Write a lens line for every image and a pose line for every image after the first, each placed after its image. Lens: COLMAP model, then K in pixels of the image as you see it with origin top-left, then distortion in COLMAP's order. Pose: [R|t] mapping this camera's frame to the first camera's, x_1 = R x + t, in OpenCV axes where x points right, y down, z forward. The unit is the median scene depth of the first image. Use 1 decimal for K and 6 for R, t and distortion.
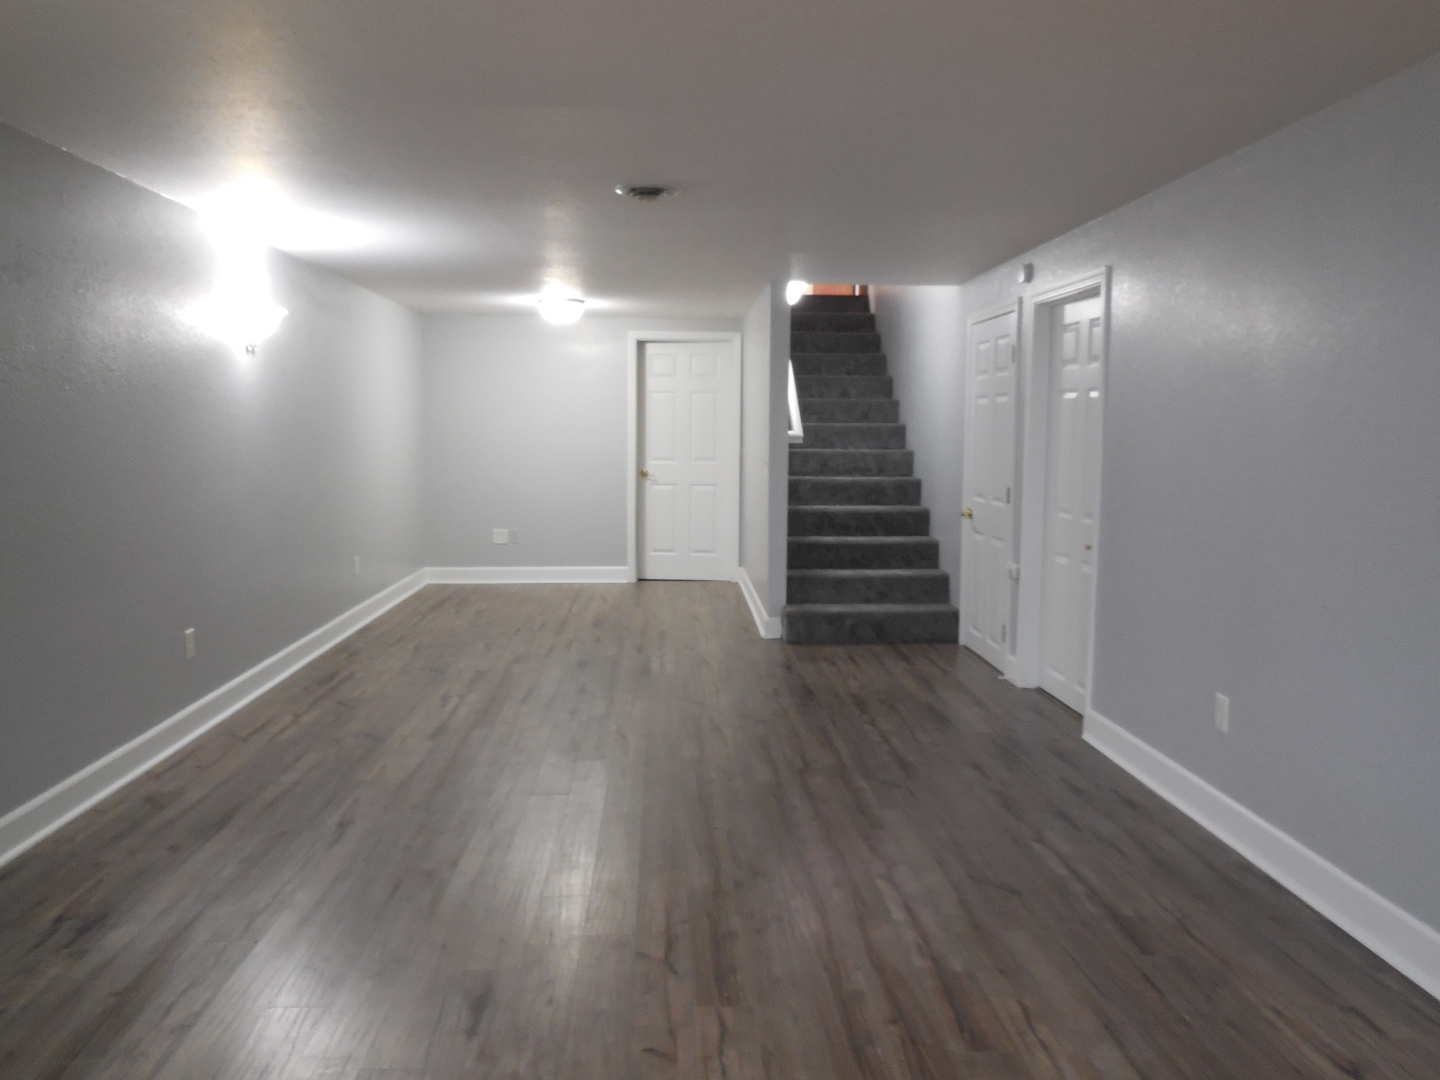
lens RADIAL K [[1079.6, 0, 719.8], [0, 1079.6, 537.3], [0, 0, 1]] dist [-0.010802, -0.001624]
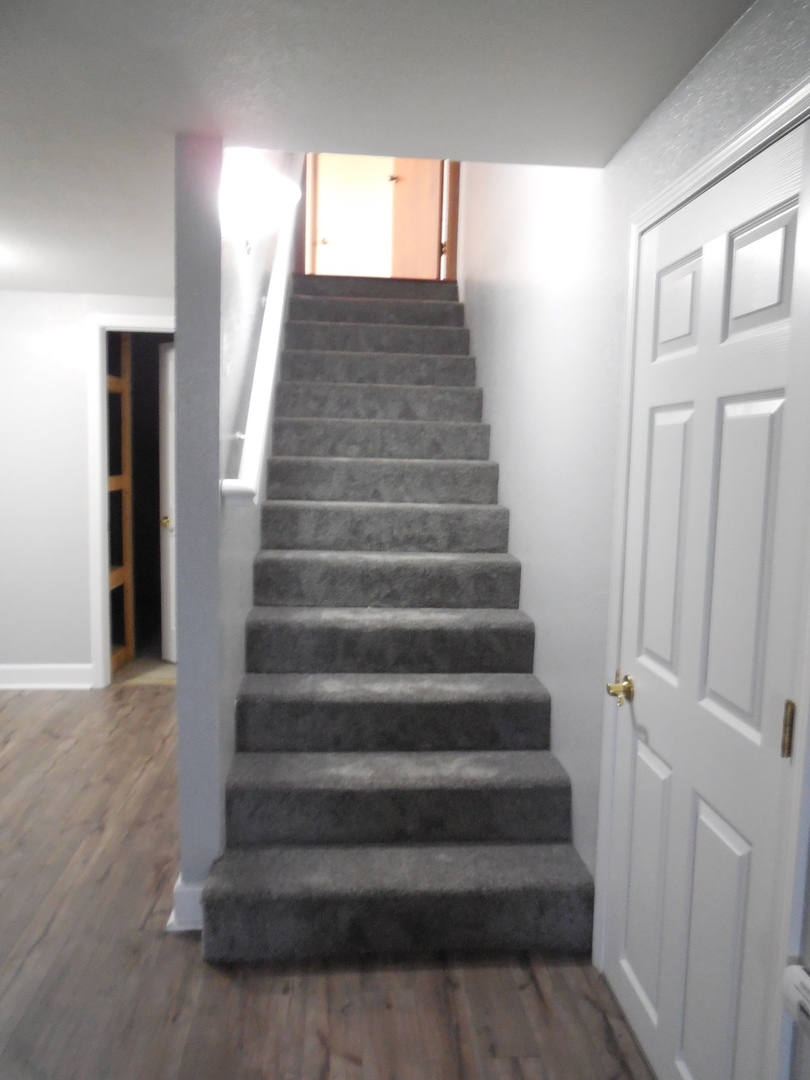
lens RADIAL K [[809.7, 0, 406.1], [0, 809.7, 541.1], [0, 0, 1]] dist [-0.010802, -0.001624]
pose [[0.999548, 0.014026, 0.026591, 0.111218], [-0.014229, 0.999871, 0.007465, -0.064991], [-0.026483, -0.007840, 0.999619, 0.559145]]
